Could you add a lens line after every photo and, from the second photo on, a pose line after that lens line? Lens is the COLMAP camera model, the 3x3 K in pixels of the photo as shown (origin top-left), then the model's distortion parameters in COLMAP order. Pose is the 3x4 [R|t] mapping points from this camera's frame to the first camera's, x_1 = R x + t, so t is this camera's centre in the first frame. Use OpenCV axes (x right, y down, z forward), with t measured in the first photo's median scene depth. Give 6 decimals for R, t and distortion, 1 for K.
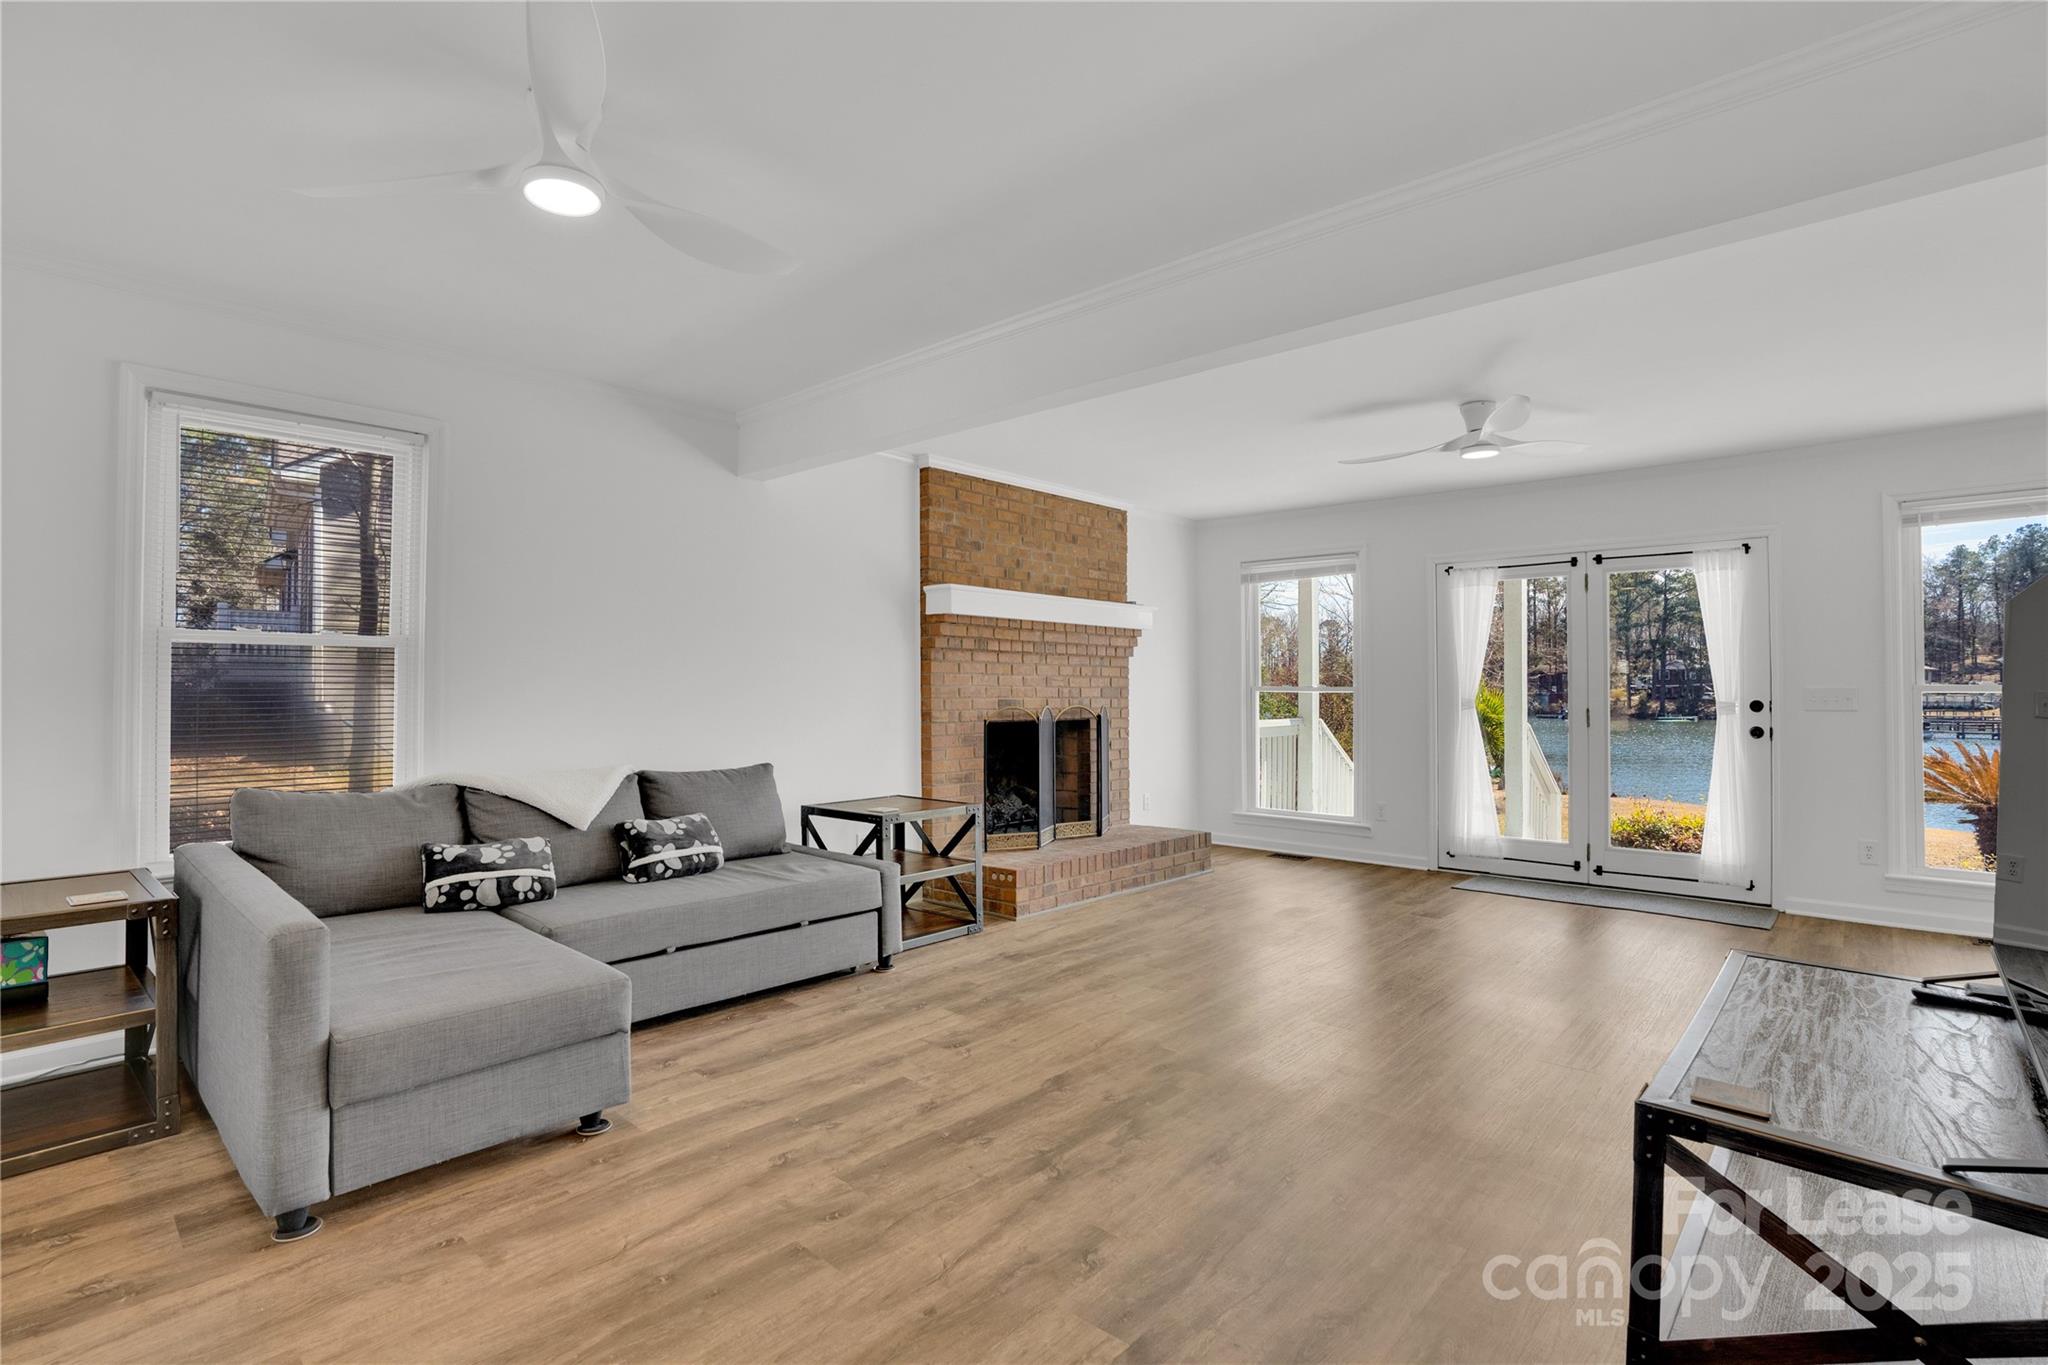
lens RADIAL K [[968.7, 0, 1030.0], [0, 968.7, 672.1], [0, 0, 1]] dist [-0.069112, 0.026863]
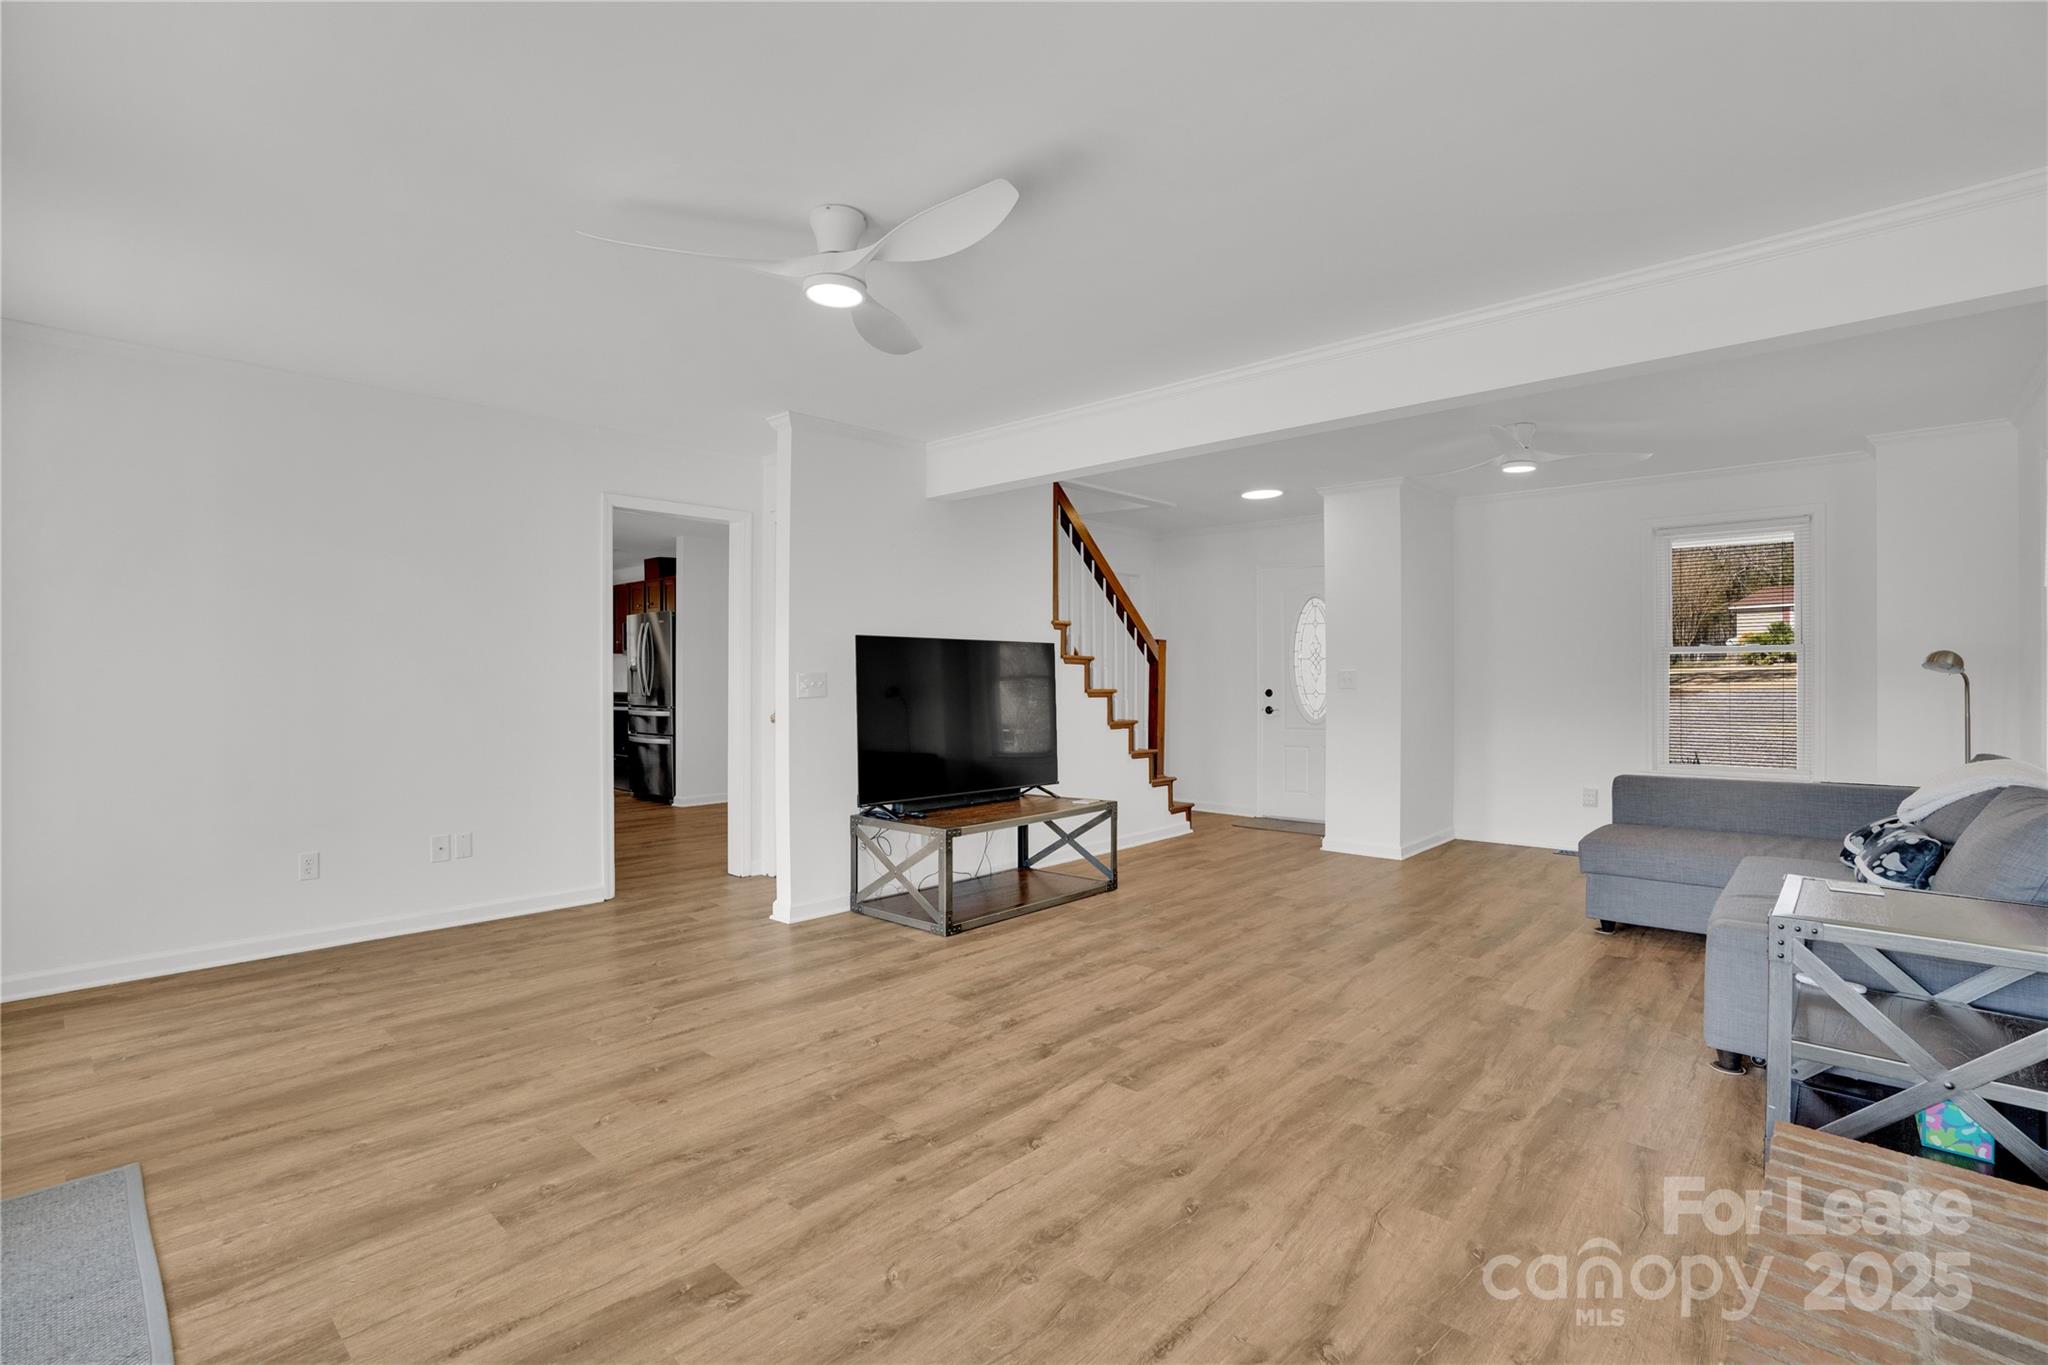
lens RADIAL K [[947.2, 0, 1028.5], [0, 947.2, 672.8], [0, 0, 1]] dist [-0.071652, 0.033325]
pose [[-0.999979, 0.000864, 0.006467, 0.285505], [0.000710, 0.999716, -0.023827, 0.024162], [-0.006486, -0.023822, -0.999695, 1.327277]]
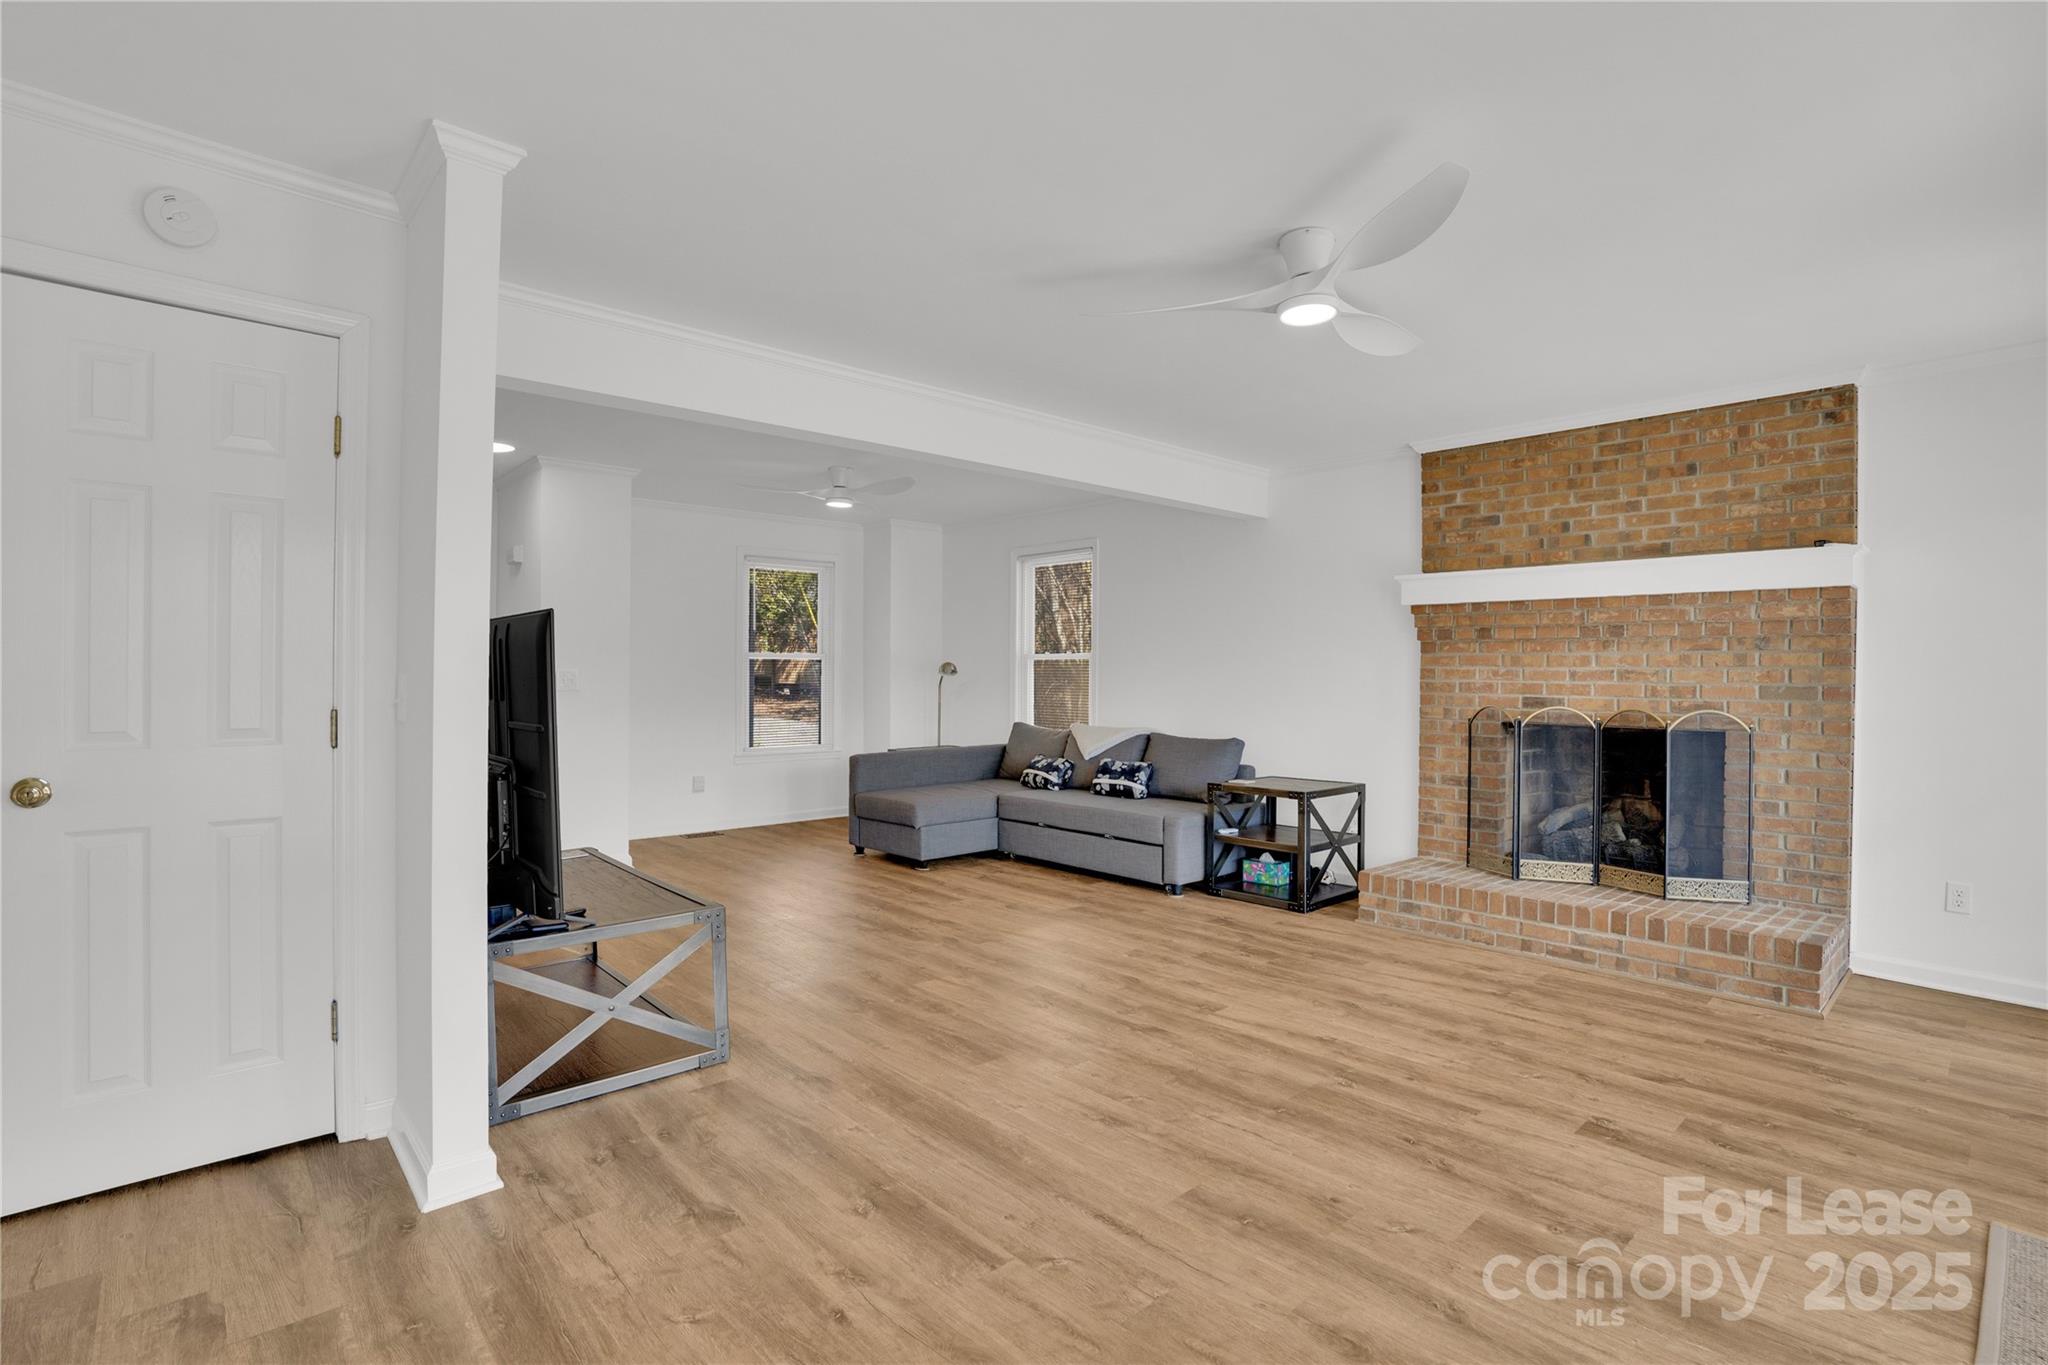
lens RADIAL K [[976.8, 0, 1021.4], [0, 976.8, 670.0], [0, 0, 1]] dist [-0.073056, 0.032237]
pose [[-0.088129, -0.006605, -0.996087, 0.932297], [0.010150, 0.999920, -0.007529, 0.007465], [0.996057, -0.010774, -0.088055, 0.716891]]
